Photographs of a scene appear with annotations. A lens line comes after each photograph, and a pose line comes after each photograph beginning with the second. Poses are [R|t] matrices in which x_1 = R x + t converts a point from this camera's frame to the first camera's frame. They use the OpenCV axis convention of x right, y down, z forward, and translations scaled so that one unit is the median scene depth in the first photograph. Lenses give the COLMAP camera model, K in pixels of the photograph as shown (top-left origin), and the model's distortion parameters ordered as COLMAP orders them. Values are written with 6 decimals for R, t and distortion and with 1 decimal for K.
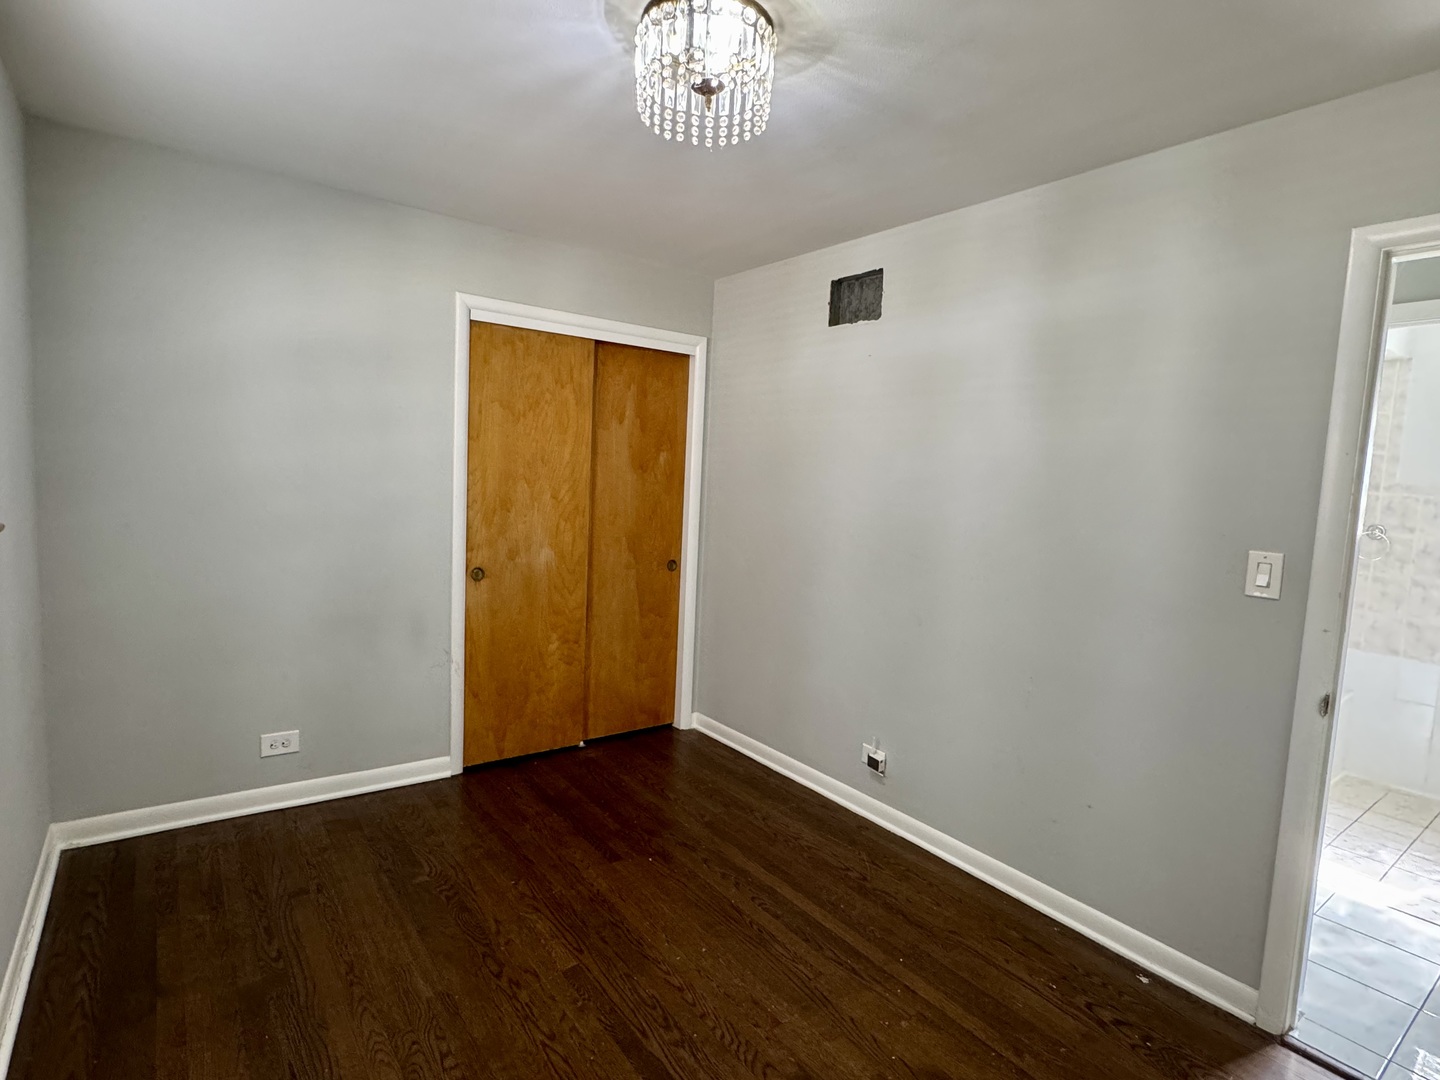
lens RADIAL K [[741.4, 0, 718.0], [0, 741.4, 534.4], [0, 0, 1]] dist [-0.005568, -0.000215]
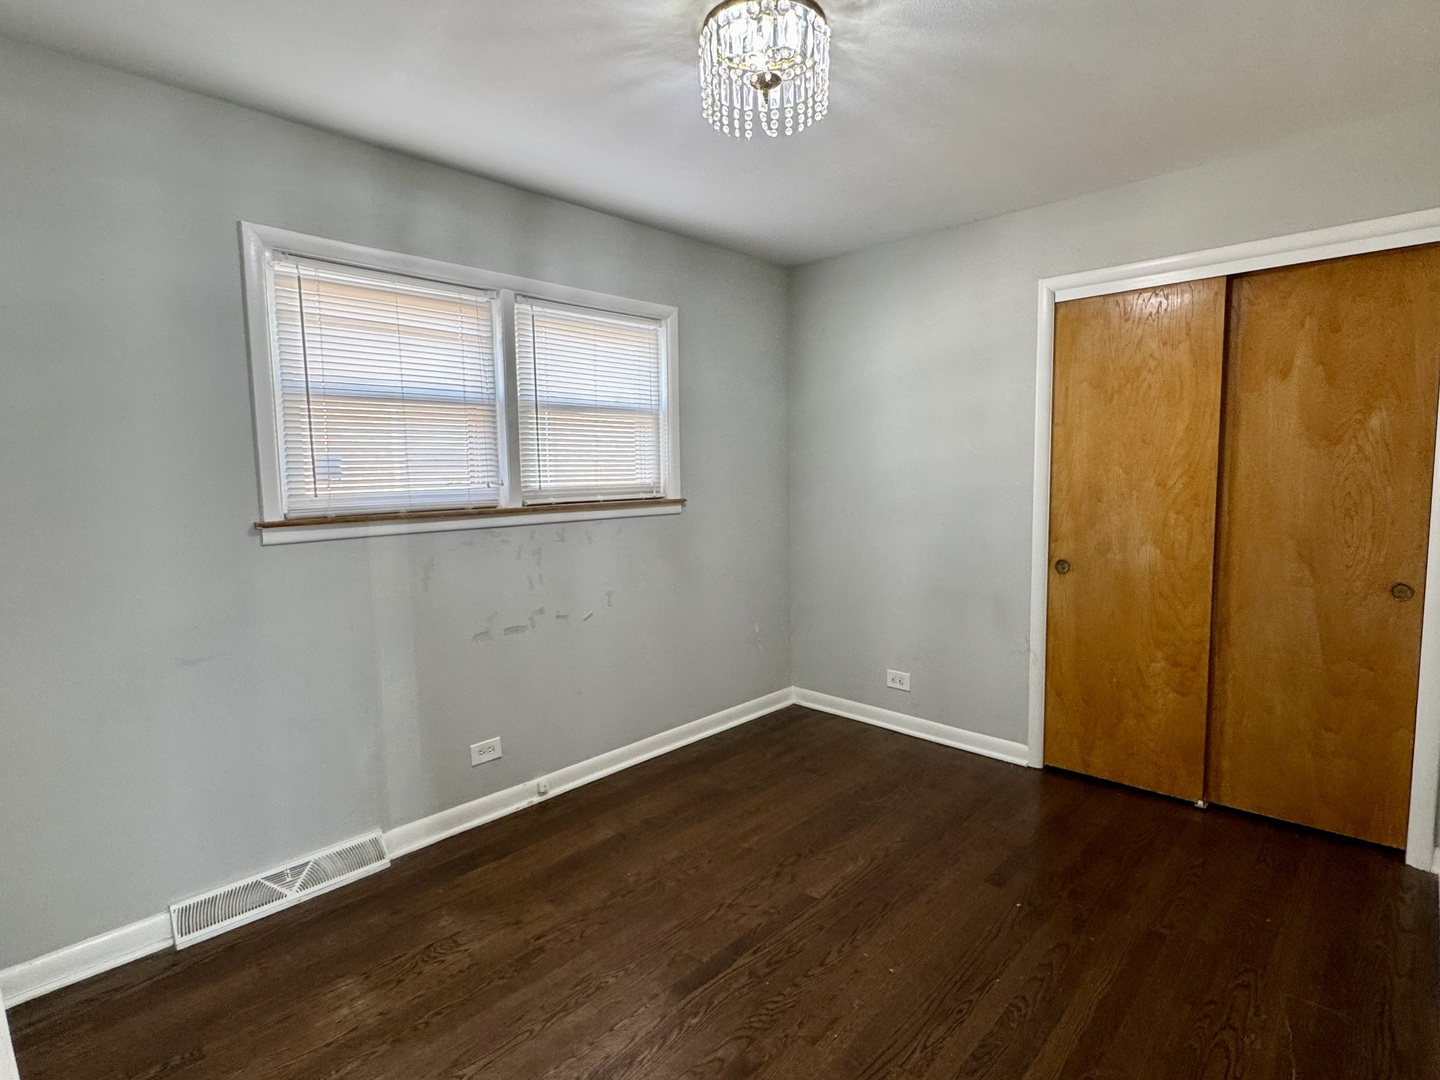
lens RADIAL K [[741.4, 0, 712.5], [0, 741.4, 529.4], [0, 0, 1]] dist [-0.005568, -0.000215]
pose [[0.164440, 0.030148, -0.985926, 0.517743], [-0.053659, 0.998326, 0.021578, 0.009006], [0.984927, 0.049356, 0.165782, 0.382733]]
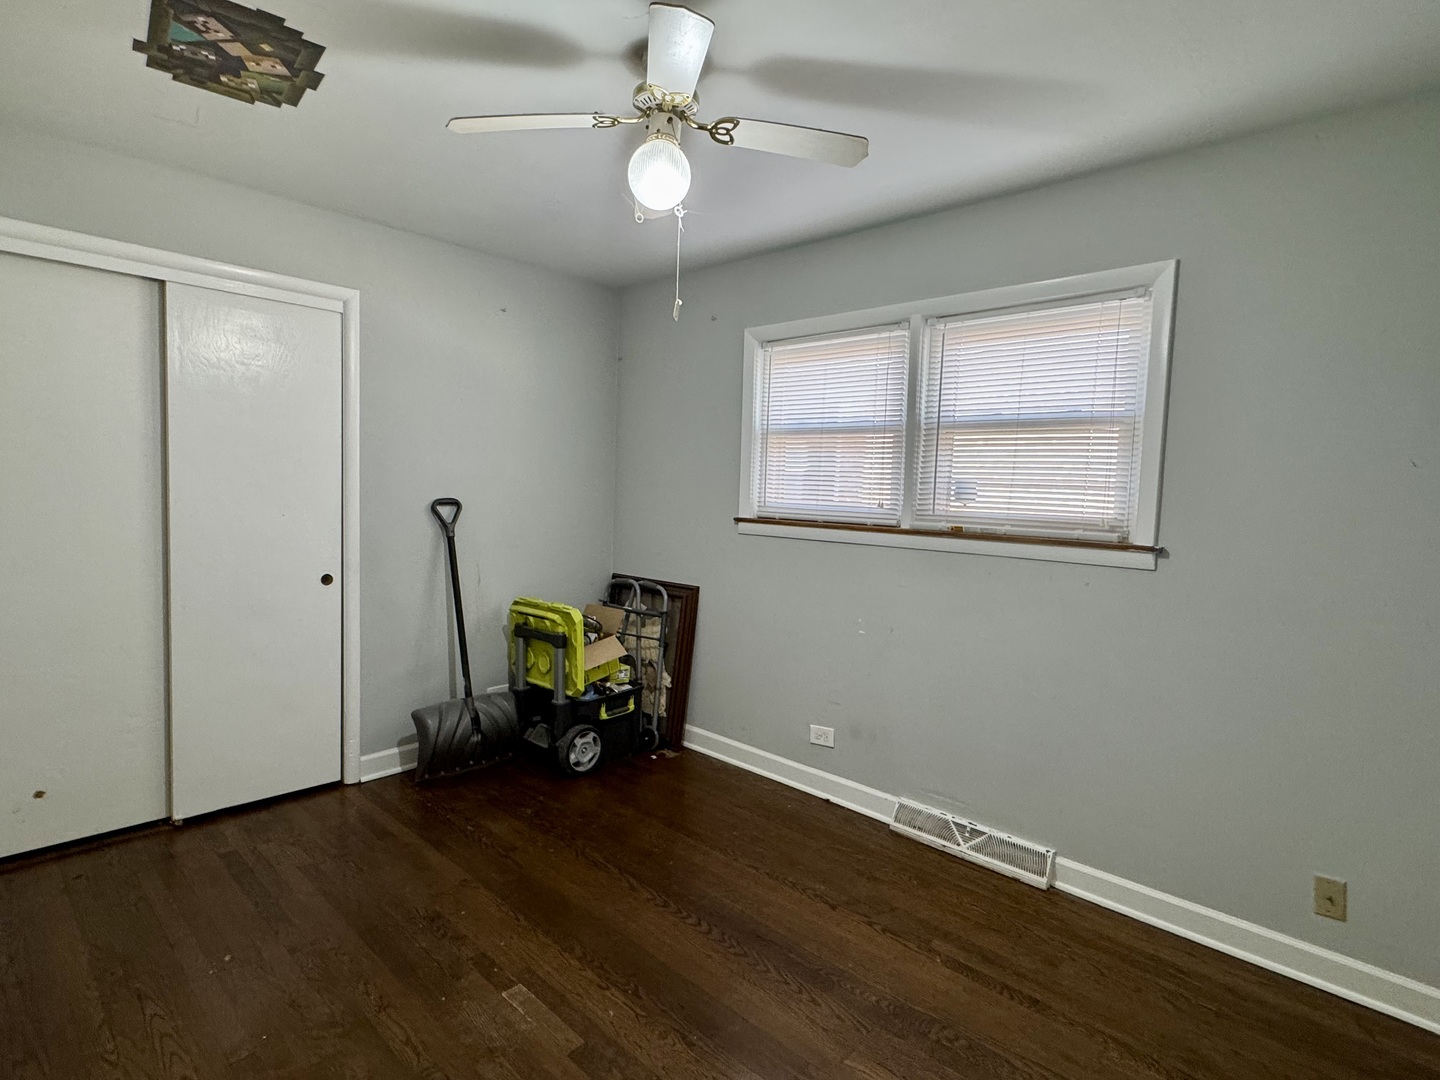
lens RADIAL K [[741.4, 0, 708.3], [0, 741.4, 548.6], [0, 0, 1]] dist [-0.005568, -0.000215]
pose [[-0.984800, -0.078195, -0.155093, 0.013391], [-0.101119, 0.984117, 0.145909, -0.064557], [0.141220, 0.159374, -0.977065, 1.114912]]
